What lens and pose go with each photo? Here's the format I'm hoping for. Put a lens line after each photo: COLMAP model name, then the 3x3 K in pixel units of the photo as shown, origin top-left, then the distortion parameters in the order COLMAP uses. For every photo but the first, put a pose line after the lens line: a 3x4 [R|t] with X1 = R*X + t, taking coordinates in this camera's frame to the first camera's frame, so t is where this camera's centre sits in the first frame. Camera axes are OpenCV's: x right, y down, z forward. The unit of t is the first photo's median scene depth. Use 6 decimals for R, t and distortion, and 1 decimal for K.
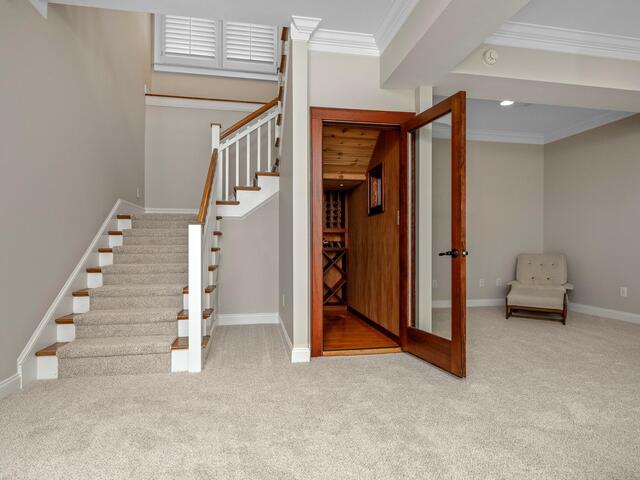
lens RADIAL K [[358.7, 0, 318.5], [0, 358.7, 243.3], [0, 0, 1]] dist [-0.002216, -0.000834]
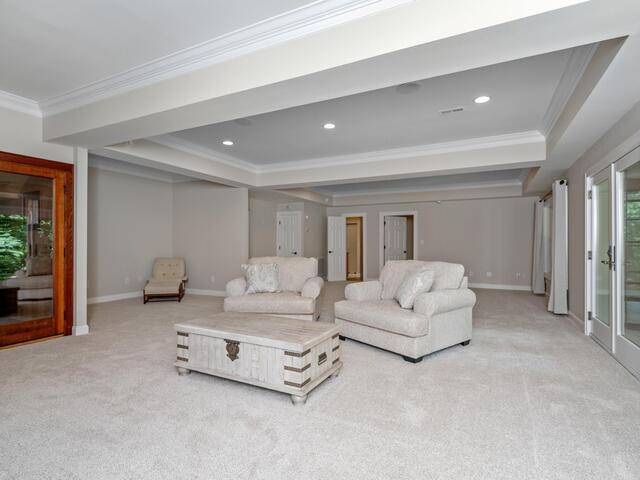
lens RADIAL K [[347.1, 0, 316.0], [0, 347.1, 242.6], [0, 0, 1]] dist [0.007405, 0.000788]
pose [[0.619575, 0.001673, 0.784936, -0.158539], [-0.006003, 0.999979, 0.002608, -0.048254], [-0.784915, -0.006327, 0.619571, -0.438194]]
